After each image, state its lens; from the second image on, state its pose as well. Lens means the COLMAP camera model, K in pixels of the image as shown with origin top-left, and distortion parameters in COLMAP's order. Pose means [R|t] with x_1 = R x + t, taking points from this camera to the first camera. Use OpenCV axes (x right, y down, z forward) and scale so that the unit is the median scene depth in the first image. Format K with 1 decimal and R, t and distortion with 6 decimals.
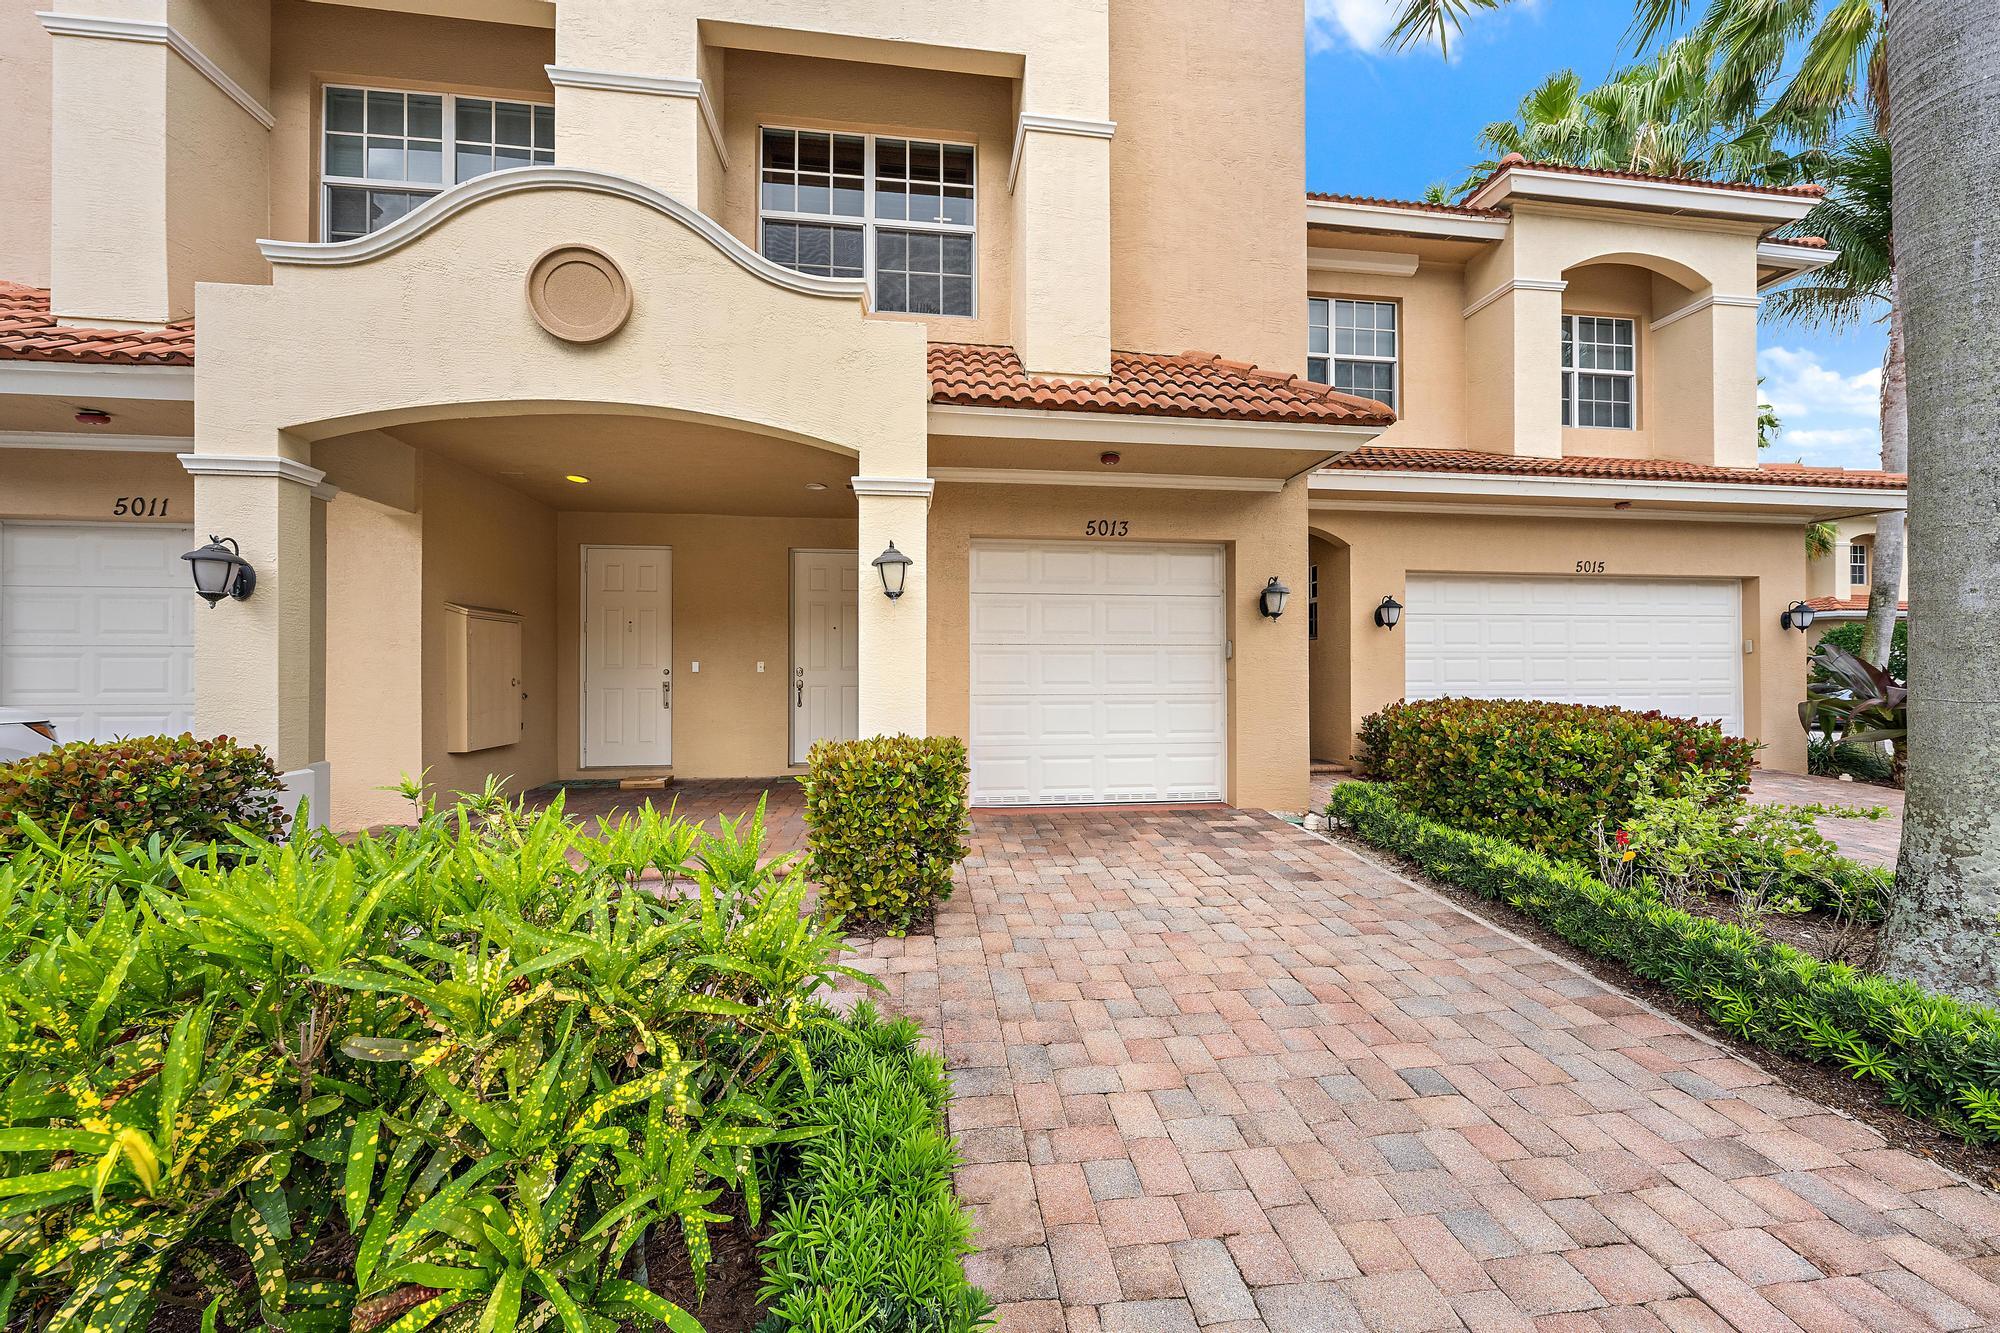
lens RADIAL K [[716.1, 0, 1001.7], [0, 716.1, 660.5], [0, 0, 1]] dist [-0.000408, 0.000008]
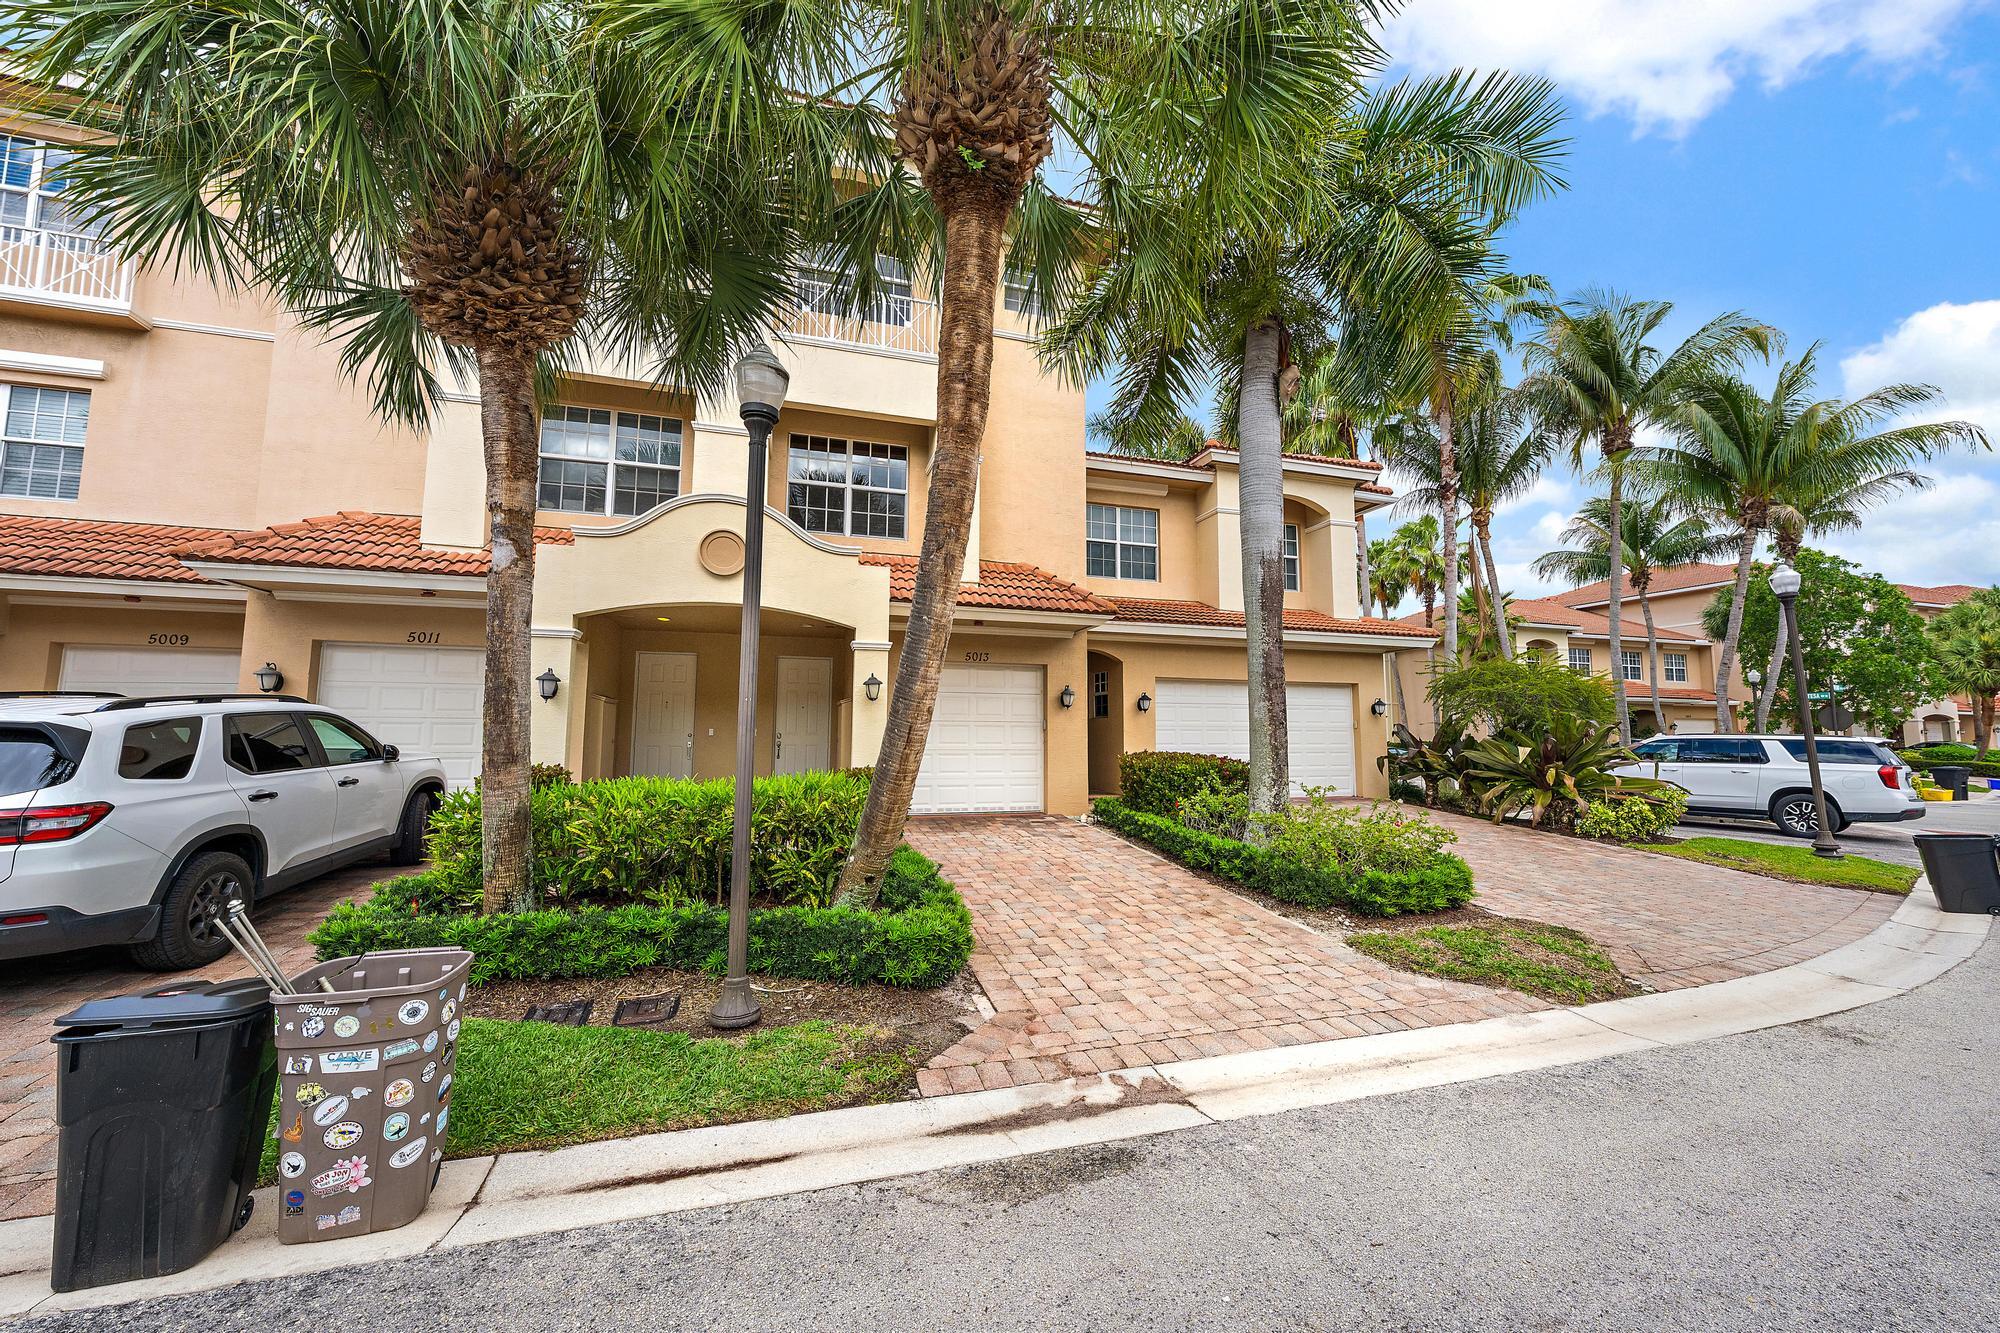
lens RADIAL K [[716.1, 0, 1003.0], [0, 716.1, 662.6], [0, 0, 1]] dist [-0.000408, 0.000008]
pose [[0.985875, 0.022853, 0.165916, -0.085480], [-0.007939, 0.995910, -0.089998, -0.008378], [-0.167294, 0.087409, 0.982025, -0.755585]]
